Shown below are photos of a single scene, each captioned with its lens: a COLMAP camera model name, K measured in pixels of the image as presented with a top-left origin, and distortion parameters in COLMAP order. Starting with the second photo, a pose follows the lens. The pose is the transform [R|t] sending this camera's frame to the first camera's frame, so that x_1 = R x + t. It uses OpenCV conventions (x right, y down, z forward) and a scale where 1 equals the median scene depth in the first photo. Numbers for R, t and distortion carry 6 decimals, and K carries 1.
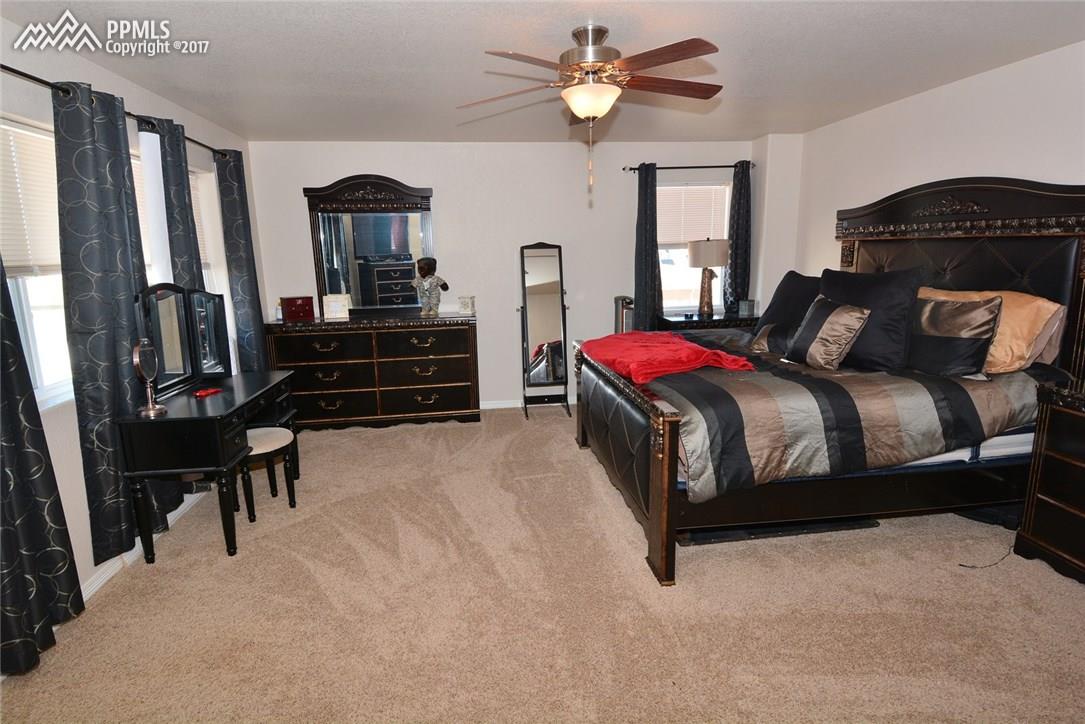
lens RADIAL K [[566.6, 0, 543.1], [0, 566.6, 355.8], [0, 0, 1]] dist [0.052124, -0.059963]
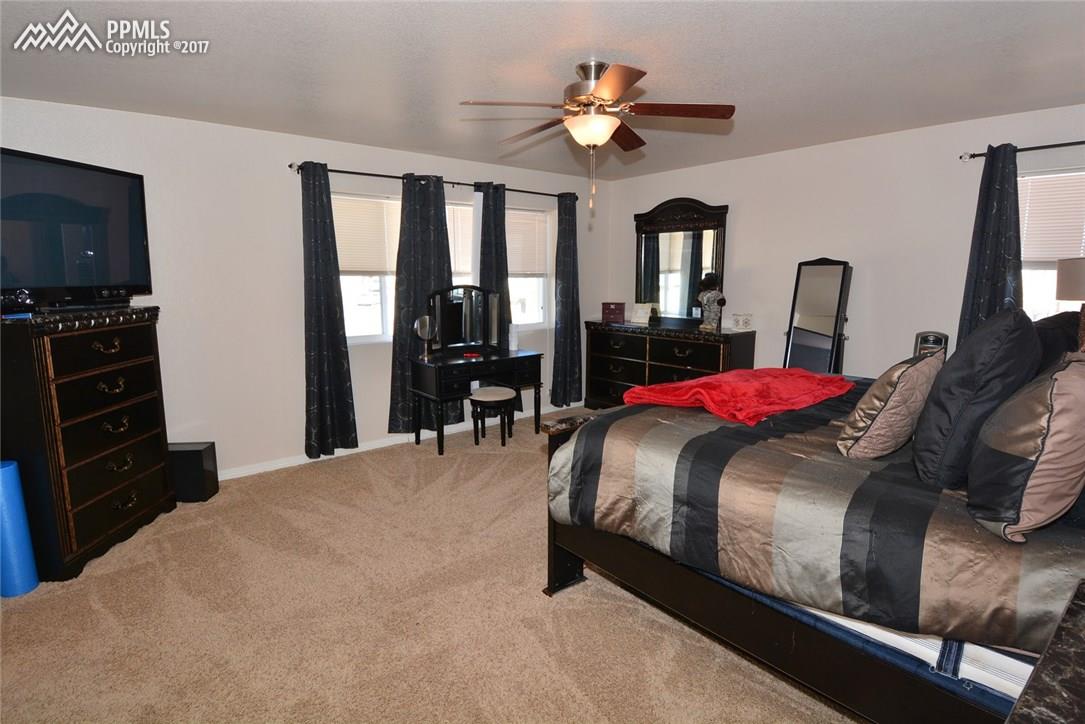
lens RADIAL K [[566.6, 0, 543.1], [0, 566.6, 355.8], [0, 0, 1]] dist [0.052124, -0.059963]
pose [[0.529539, 0.145528, -0.835709, 1.000415], [-0.163586, 0.984201, 0.067732, -0.087913], [0.832363, 0.100844, 0.544979, 0.386326]]
